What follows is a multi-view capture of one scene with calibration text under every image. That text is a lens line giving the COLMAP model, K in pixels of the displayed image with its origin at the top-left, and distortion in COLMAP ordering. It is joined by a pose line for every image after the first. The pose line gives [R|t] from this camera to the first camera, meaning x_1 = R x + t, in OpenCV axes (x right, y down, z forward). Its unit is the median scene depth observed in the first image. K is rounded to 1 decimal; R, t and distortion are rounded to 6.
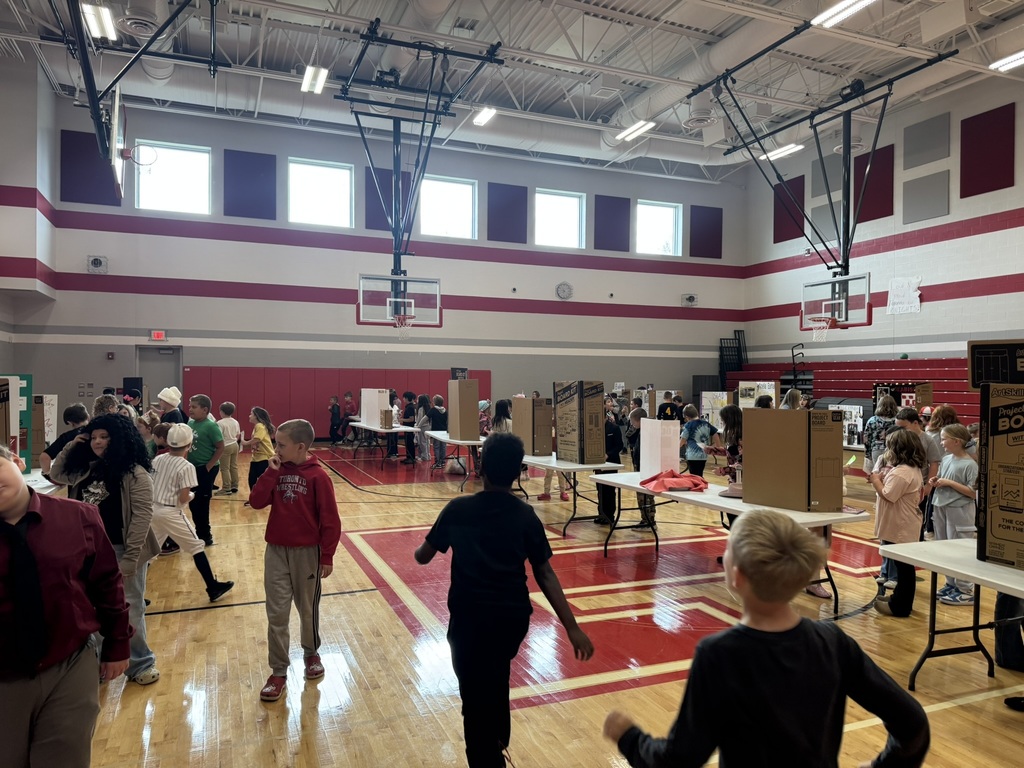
lens RADIAL K [[721.1, 0, 516.1], [0, 721.1, 379.0], [0, 0, 1]] dist [0.068666, -0.077648]
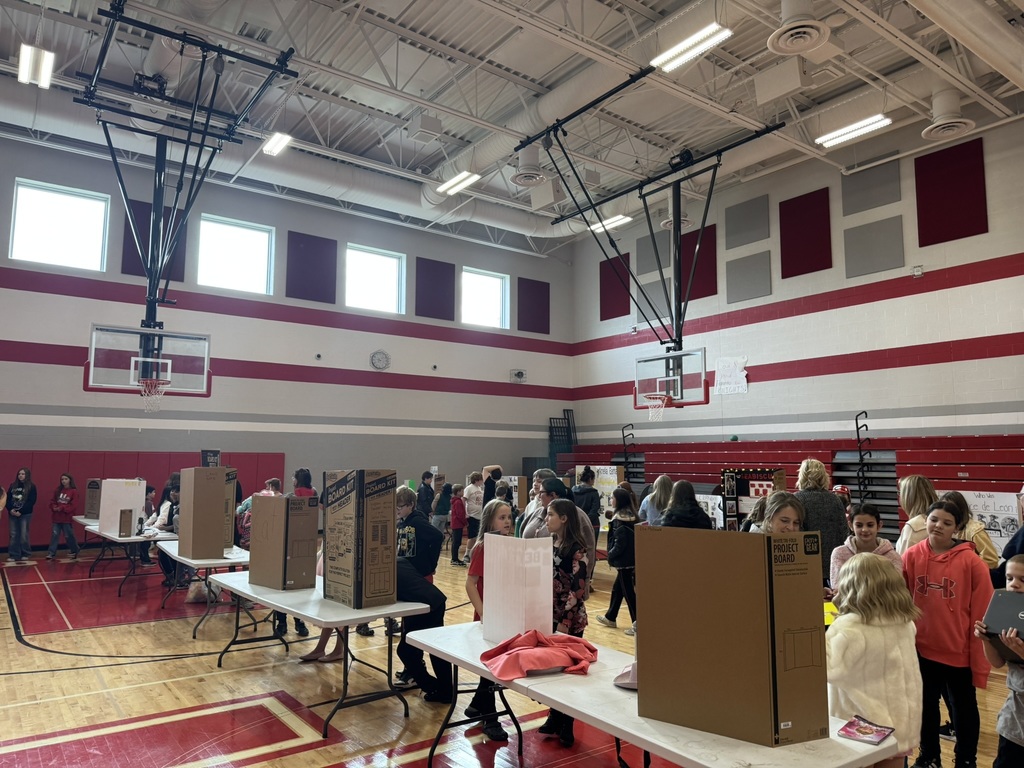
lens RADIAL K [[721.1, 0, 516.1], [0, 721.1, 379.0], [0, 0, 1]] dist [0.068666, -0.077648]
pose [[0.972083, 0.024116, 0.233395, 0.030290], [0.002217, 0.993716, -0.111912, -0.002286], [-0.234627, 0.109305, 0.965921, 0.148069]]
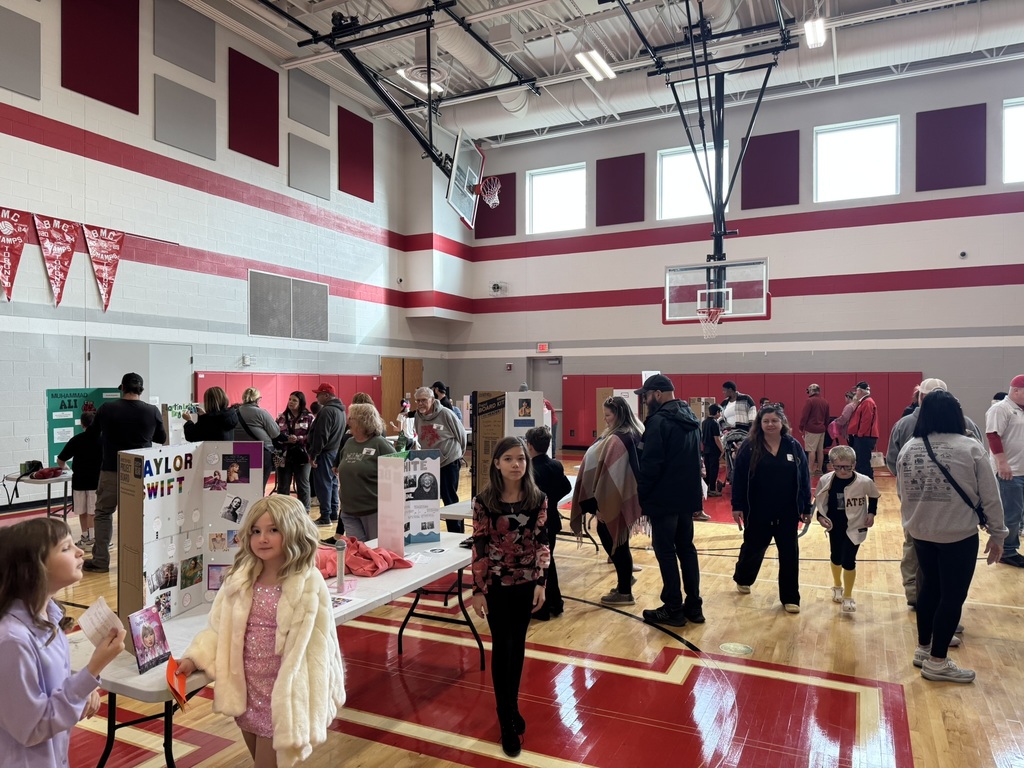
lens RADIAL K [[721.1, 0, 516.1], [0, 721.1, 379.0], [0, 0, 1]] dist [0.068666, -0.077648]
pose [[0.663672, -0.015600, -0.747861, 0.273828], [0.009214, 0.999877, -0.012681, 0.000596], [0.747967, 0.001525, 0.663734, 0.244077]]
